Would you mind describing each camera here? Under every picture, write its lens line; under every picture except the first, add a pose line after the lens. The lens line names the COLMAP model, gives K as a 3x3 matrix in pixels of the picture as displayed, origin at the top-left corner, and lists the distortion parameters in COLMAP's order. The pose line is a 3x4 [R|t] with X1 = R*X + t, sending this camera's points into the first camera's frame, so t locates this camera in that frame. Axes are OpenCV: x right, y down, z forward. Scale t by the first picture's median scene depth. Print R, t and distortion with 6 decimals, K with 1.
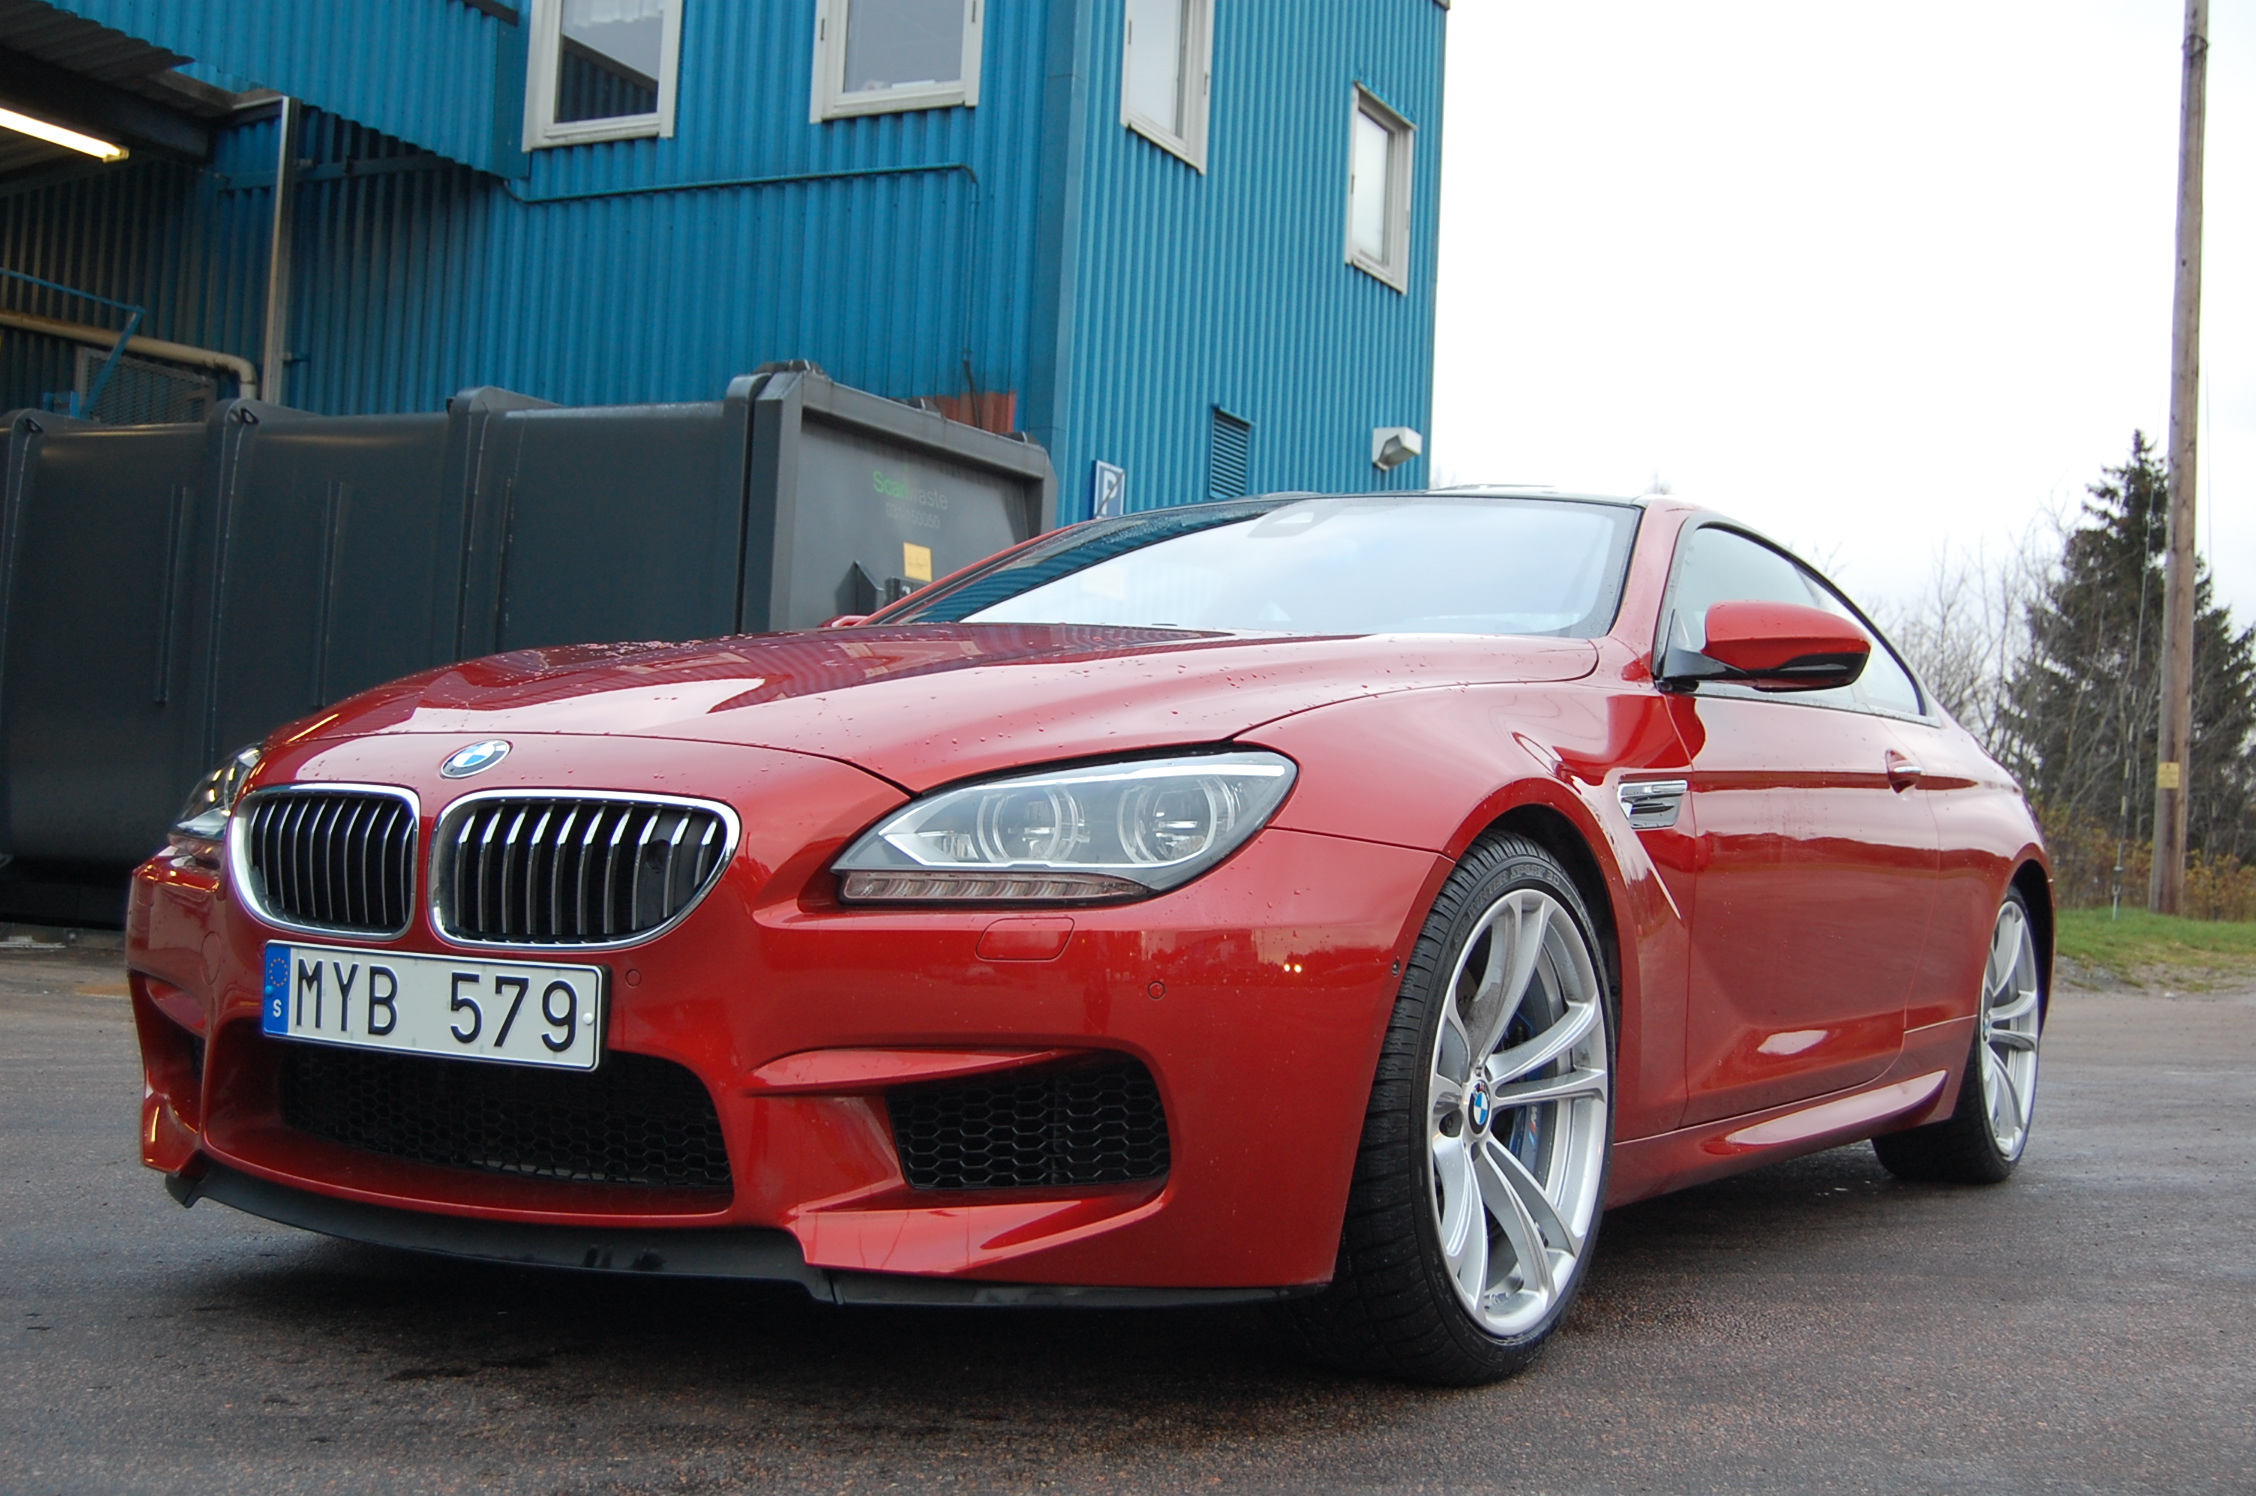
lens RADIAL K [[2704.5, 0, 1125.0], [0, 2704.5, 748.8], [0, 0, 1]] dist [-0.046840, 0.000000]
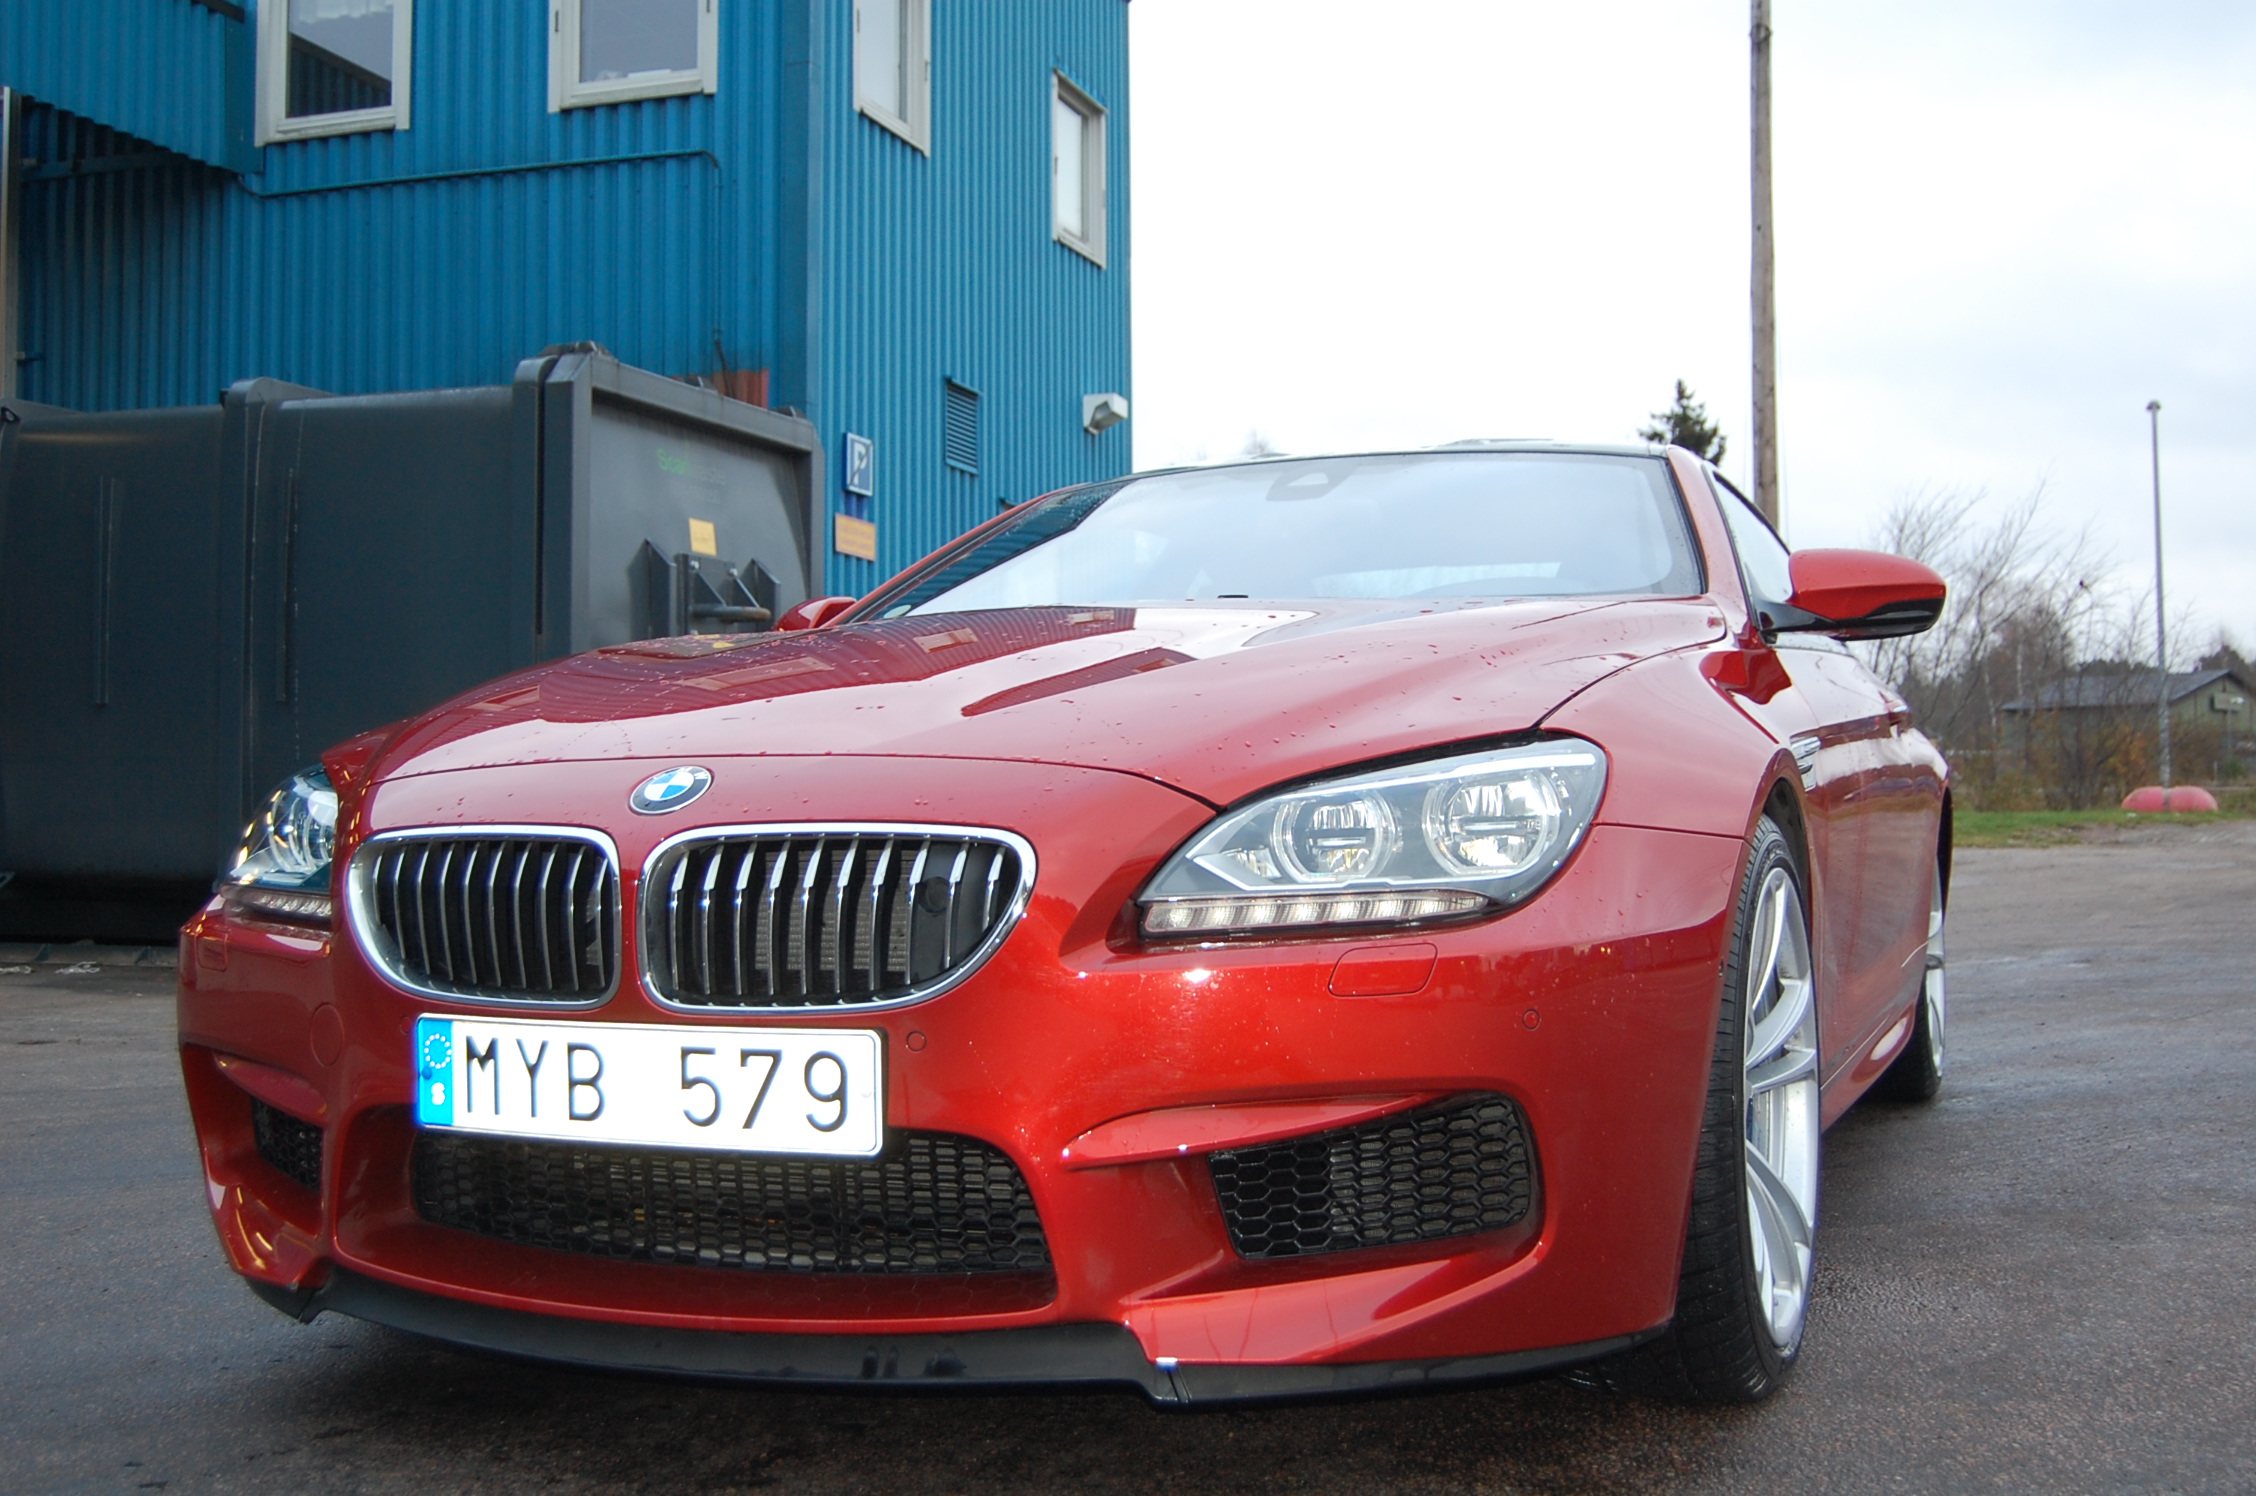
lens RADIAL K [[2457.3, 0, 1122.8], [0, 2457.3, 748.6], [0, 0, 1]] dist [-0.053429, 0.000000]
pose [[0.988769, -0.047962, 0.141544, -0.111314], [0.044688, 0.998657, 0.026223, -0.012468], [-0.142612, -0.019603, 0.989585, 0.112463]]
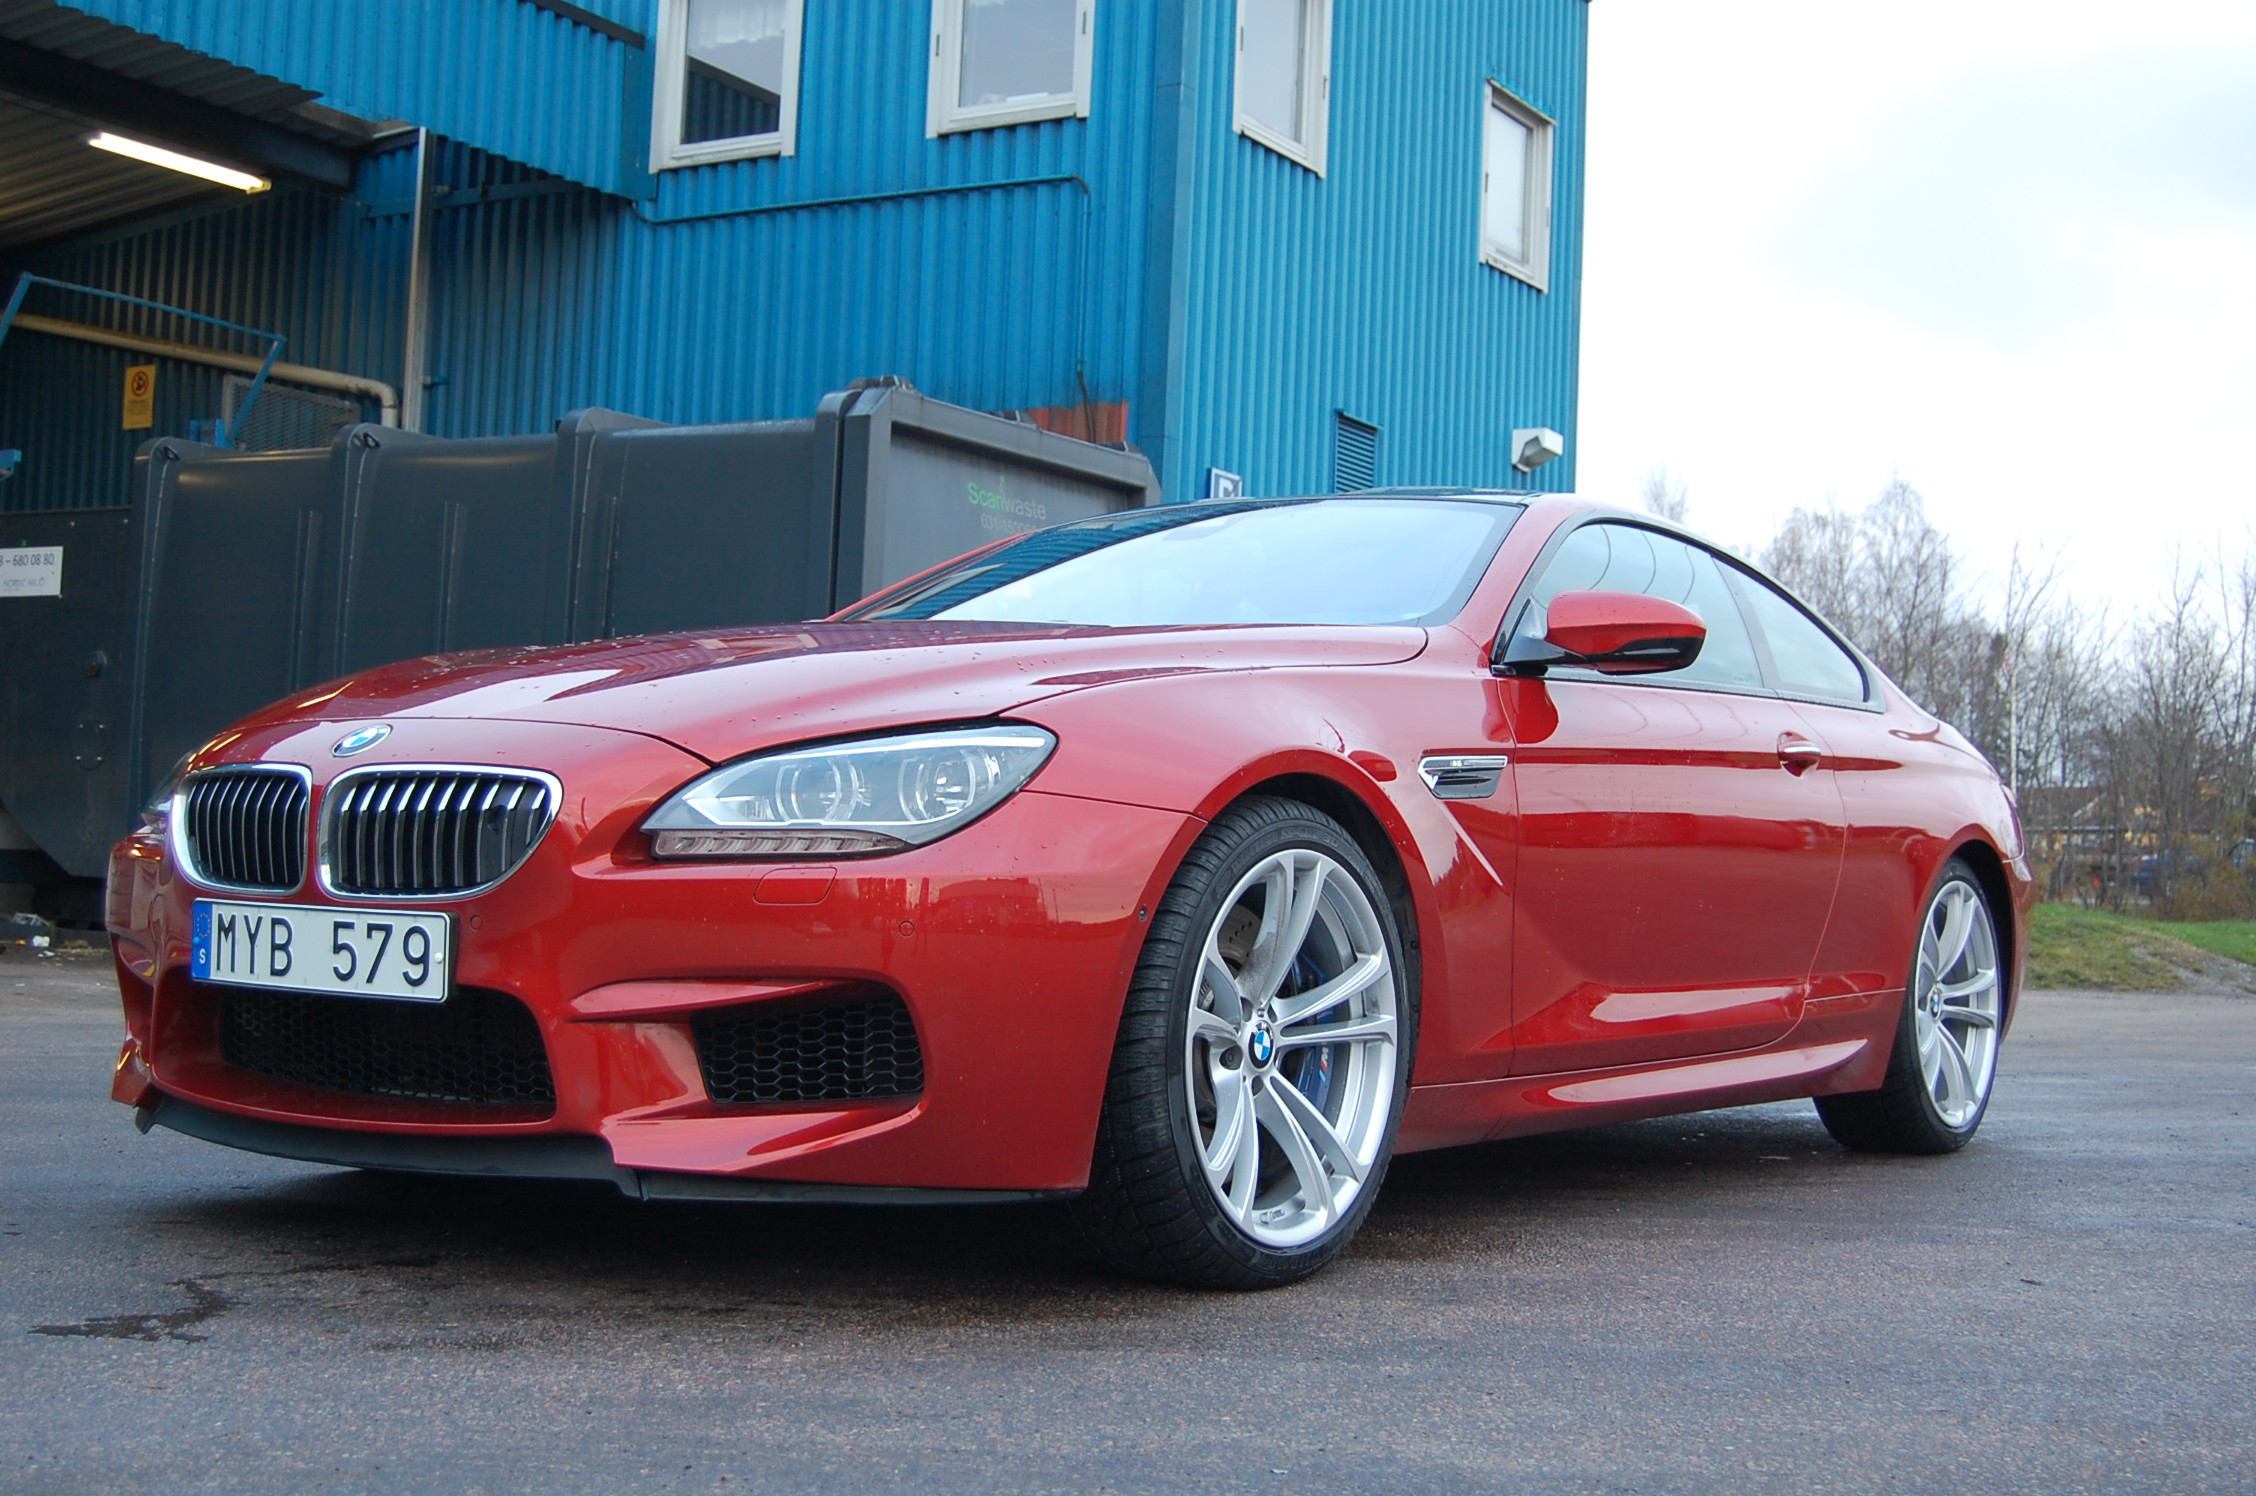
lens RADIAL K [[2817.8, 0, 1122.0], [0, 2817.8, 753.4], [0, 0, 1]] dist [-0.049103, 0.000000]
pose [[0.996605, -0.011067, -0.081587, 0.099236], [0.010655, 0.999928, -0.005485, 0.010454], [0.081642, 0.004597, 0.996651, -0.097782]]
